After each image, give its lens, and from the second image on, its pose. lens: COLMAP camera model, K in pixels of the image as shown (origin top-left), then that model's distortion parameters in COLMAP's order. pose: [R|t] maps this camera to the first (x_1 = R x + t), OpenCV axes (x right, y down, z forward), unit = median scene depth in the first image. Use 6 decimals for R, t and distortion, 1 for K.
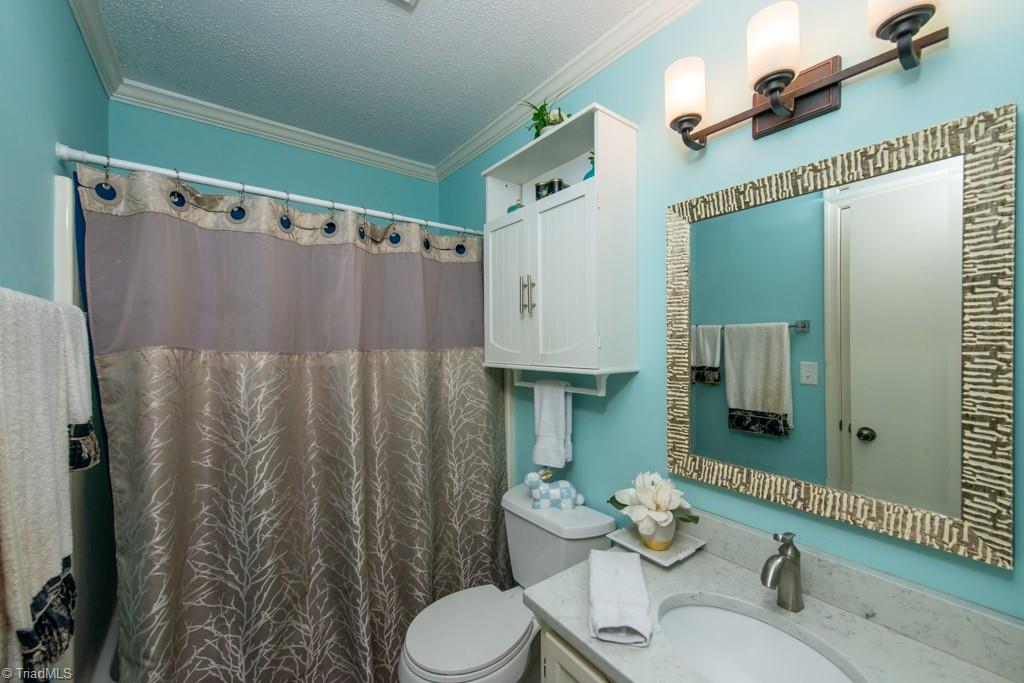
lens RADIAL K [[403.2, 0, 513.7], [0, 403.2, 344.4], [0, 0, 1]] dist [0.007747, -0.000688]
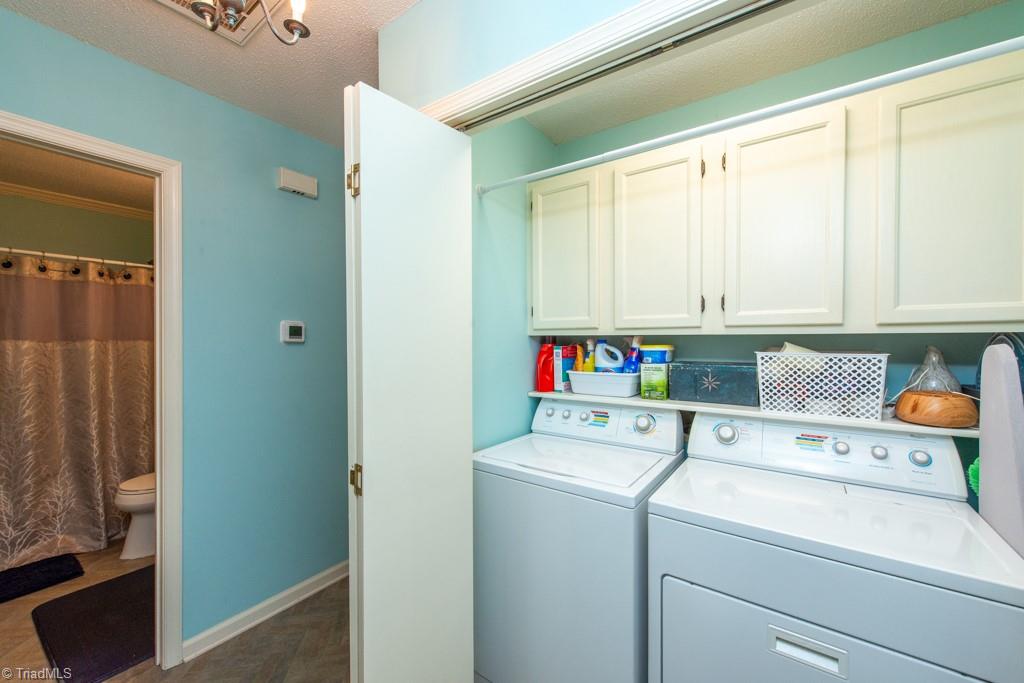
lens RADIAL K [[403.2, 0, 513.7], [0, 403.2, 344.4], [0, 0, 1]] dist [0.007747, -0.000688]
pose [[0.952520, 0.000914, 0.304474, 0.890940], [-0.001886, 0.999994, 0.002901, 0.025578], [-0.304470, -0.003337, 0.952516, -1.375800]]
